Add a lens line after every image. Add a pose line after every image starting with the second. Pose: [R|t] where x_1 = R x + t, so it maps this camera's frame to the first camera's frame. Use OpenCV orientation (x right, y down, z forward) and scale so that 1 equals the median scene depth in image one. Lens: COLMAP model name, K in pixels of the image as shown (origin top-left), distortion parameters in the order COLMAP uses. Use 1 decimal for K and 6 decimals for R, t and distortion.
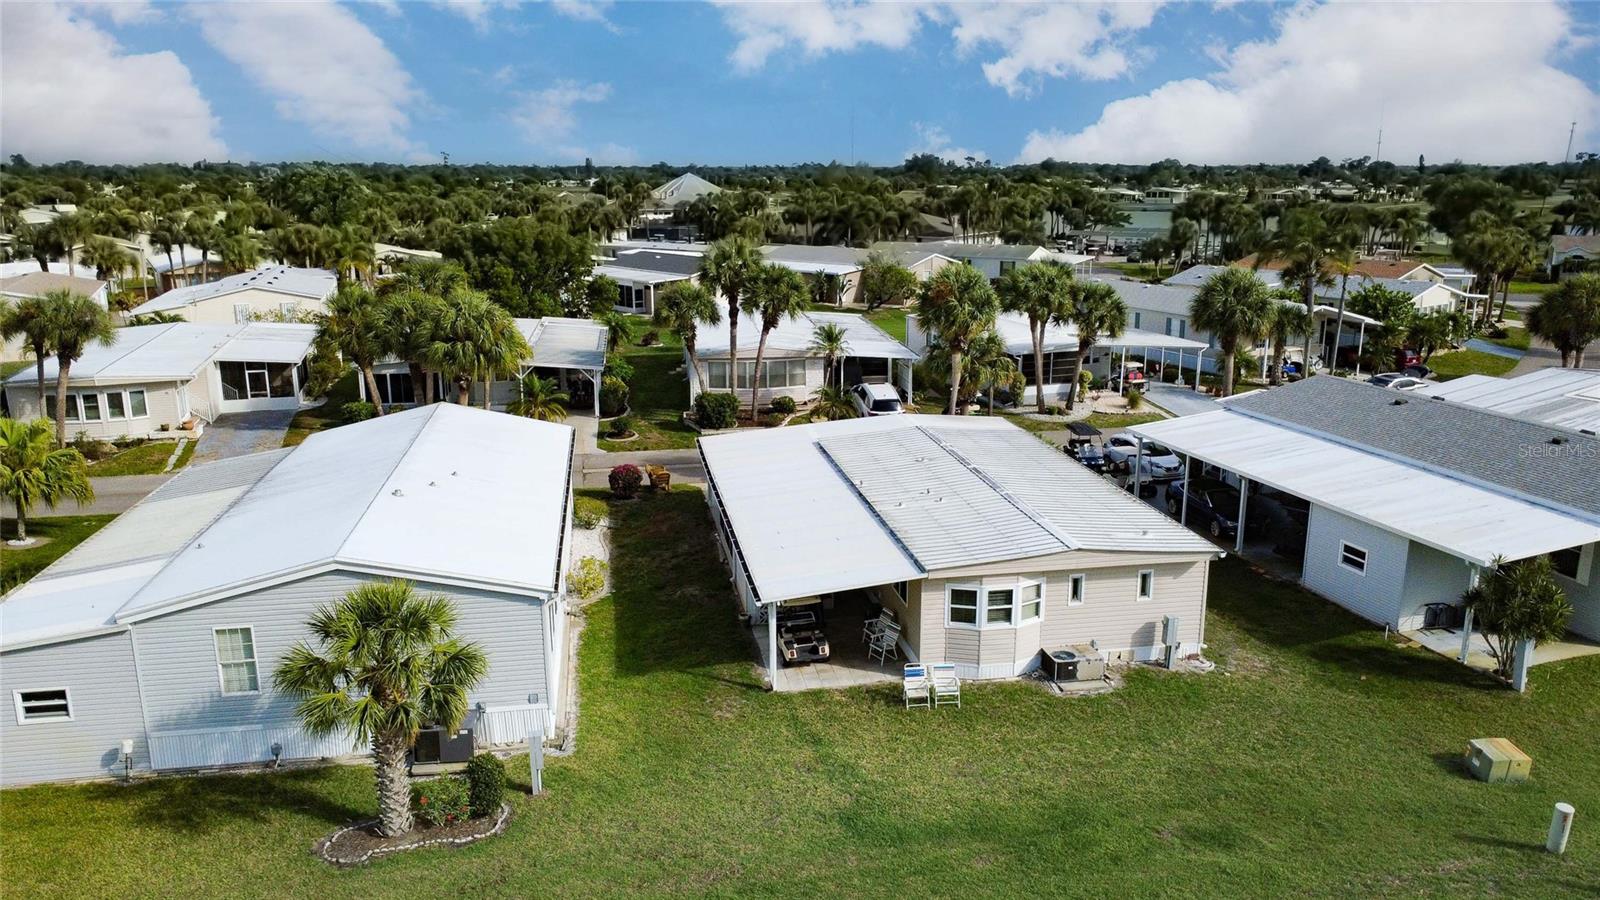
lens RADIAL K [[1166.4, 0, 807.4], [0, 1166.4, 448.5], [0, 0, 1]] dist [0.002300, -0.005572]
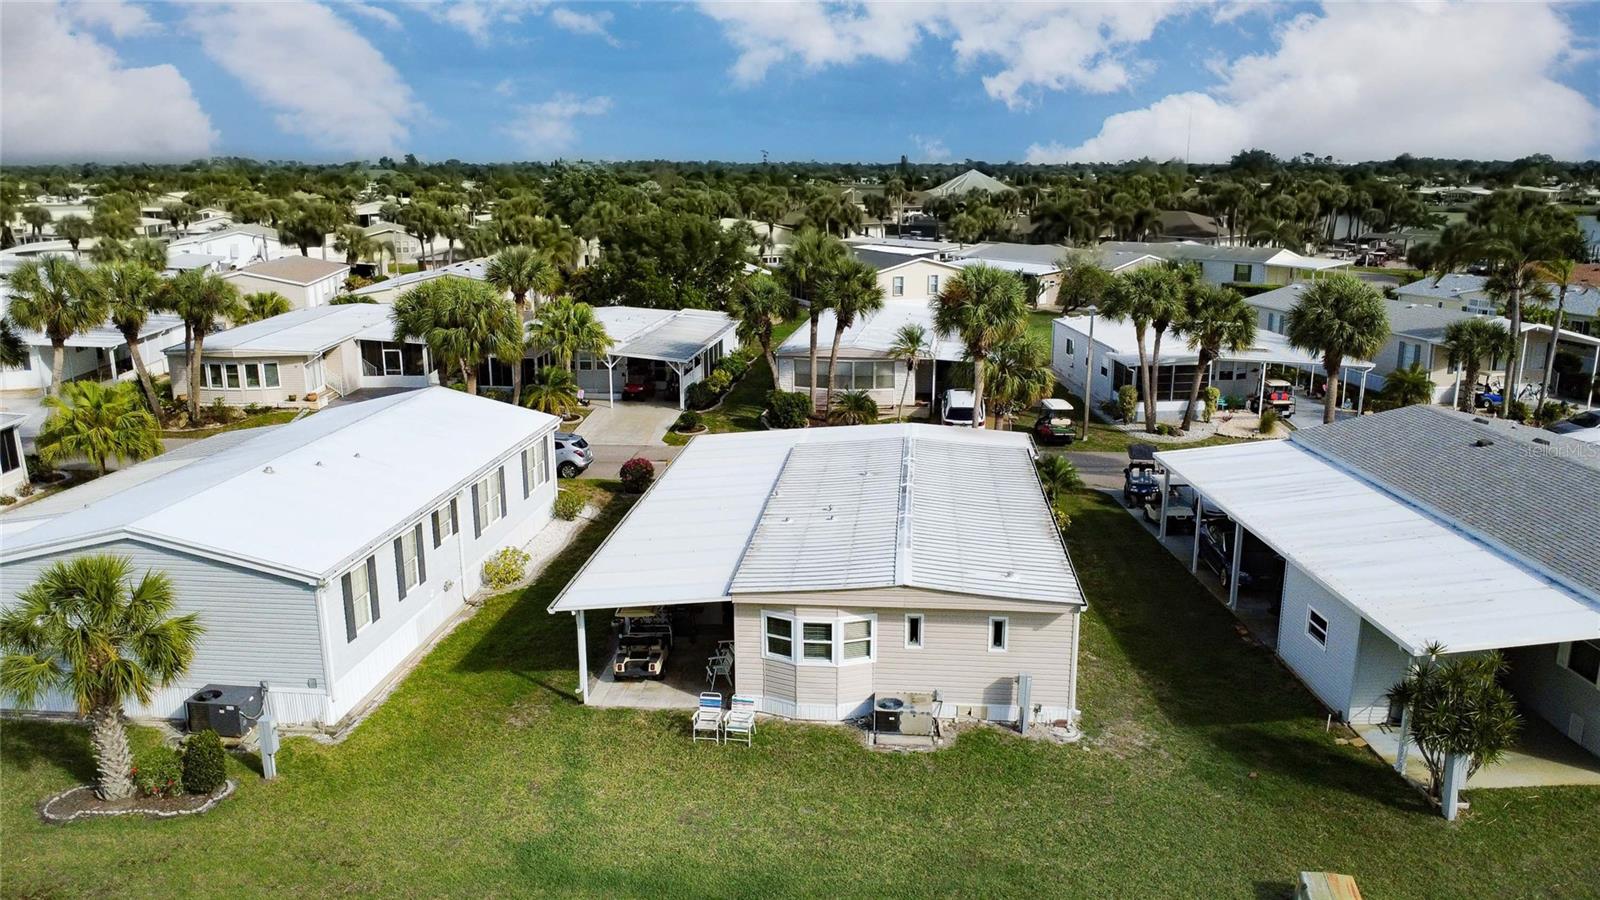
lens RADIAL K [[1166.4, 0, 804.0], [0, 1166.4, 453.5], [0, 0, 1]] dist [0.002300, -0.005572]
pose [[0.962765, 0.063656, -0.262738, 0.321102], [-0.062107, 0.997968, 0.014204, -0.017797], [0.263108, 0.002643, 0.964763, 0.107738]]
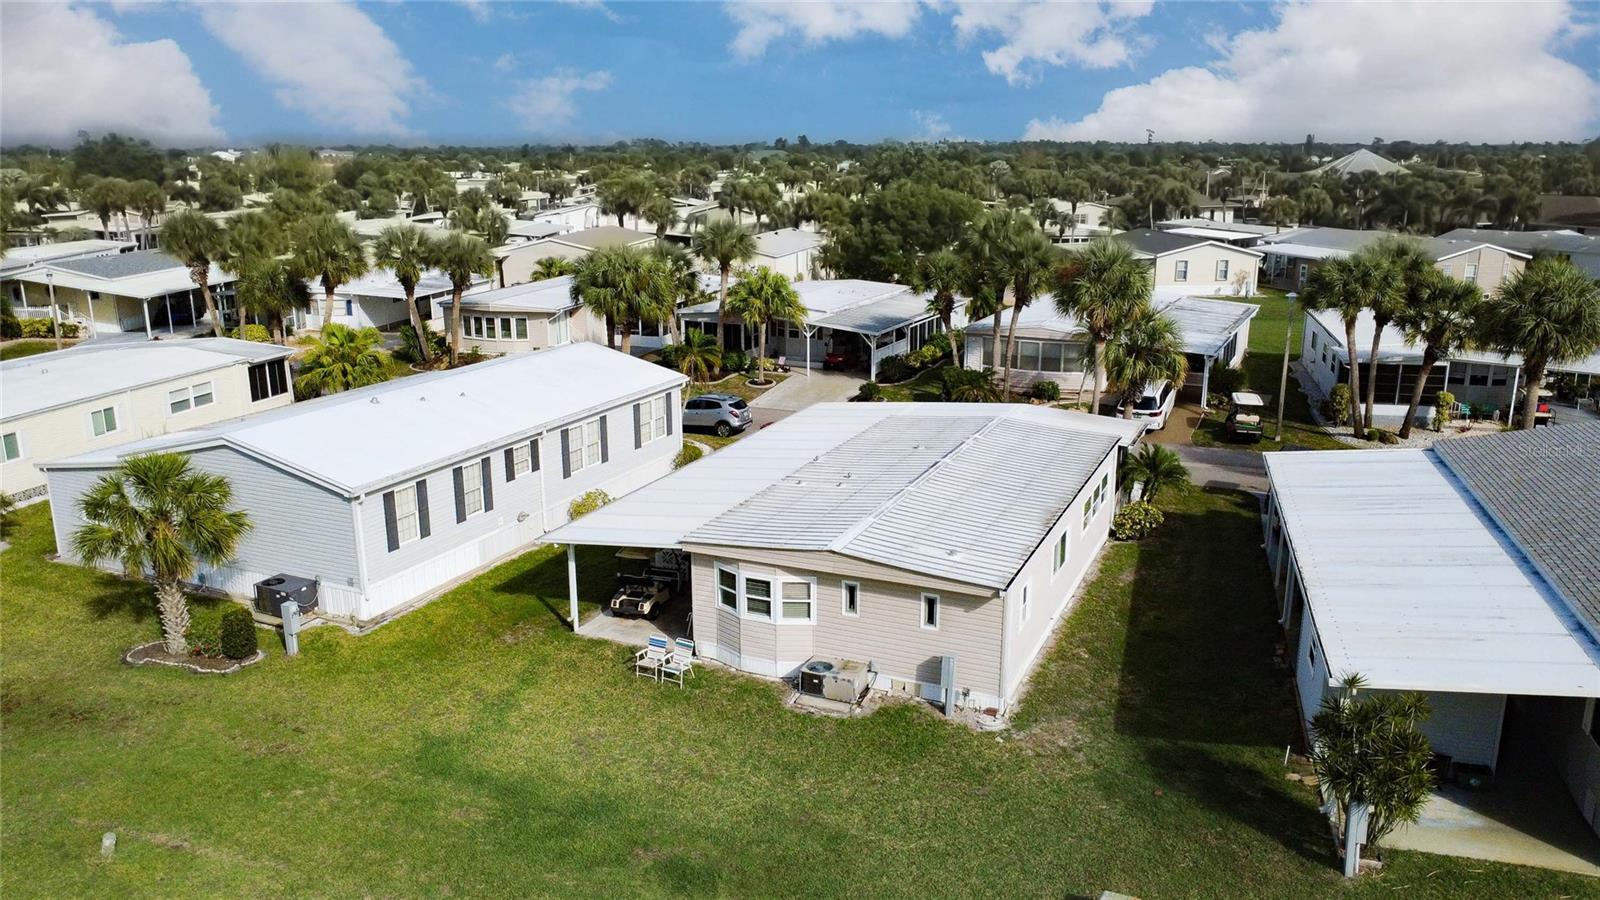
lens RADIAL K [[1166.4, 0, 802.9], [0, 1166.4, 450.3], [0, 0, 1]] dist [0.002300, -0.005572]
pose [[0.827177, 0.139597, -0.544326, 0.572946], [-0.129356, 0.989941, 0.057305, -0.031445], [0.546851, 0.023011, 0.836914, 0.203102]]
